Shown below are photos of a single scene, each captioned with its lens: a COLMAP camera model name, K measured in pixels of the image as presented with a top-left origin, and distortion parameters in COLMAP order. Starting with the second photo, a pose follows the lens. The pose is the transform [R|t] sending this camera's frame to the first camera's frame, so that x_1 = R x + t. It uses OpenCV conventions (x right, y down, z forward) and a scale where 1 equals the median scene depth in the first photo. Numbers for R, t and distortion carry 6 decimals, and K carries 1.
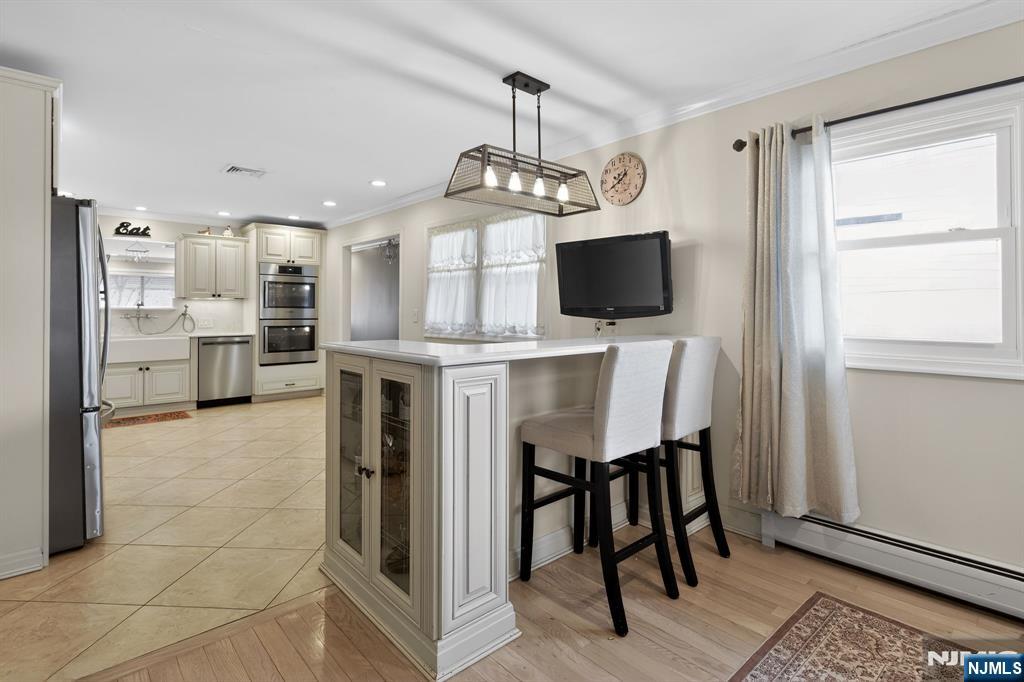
lens RADIAL K [[502.8, 0, 501.9], [0, 502.8, 307.3], [0, 0, 1]] dist [0.004399, -0.001193]
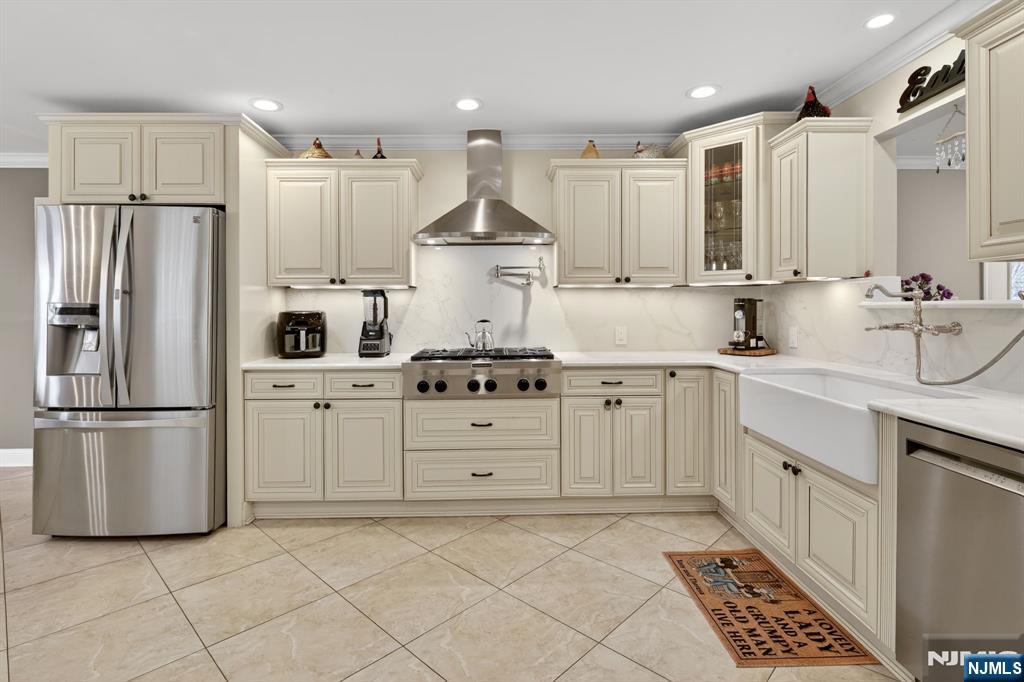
lens RADIAL K [[502.8, 0, 505.1], [0, 502.8, 304.4], [0, 0, 1]] dist [0.004399, -0.001193]
pose [[-0.653970, -0.001665, -0.756518, -0.260811], [0.008637, 0.999916, -0.009667, 0.003135], [0.756471, -0.012856, -0.653901, 0.968556]]
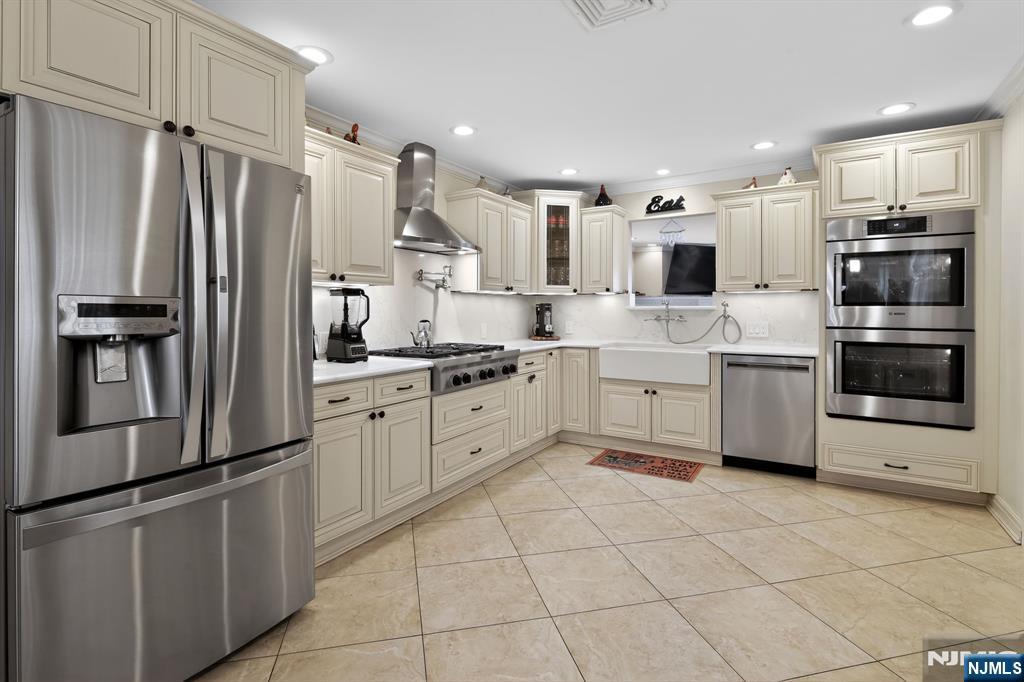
lens RADIAL K [[502.8, 0, 505.3], [0, 502.8, 307.8], [0, 0, 1]] dist [0.004399, -0.001193]
pose [[0.286652, -0.003187, -0.958030, -0.073432], [0.006315, 0.999979, -0.001437, 0.001820], [0.958014, -0.005638, 0.286666, 0.533099]]
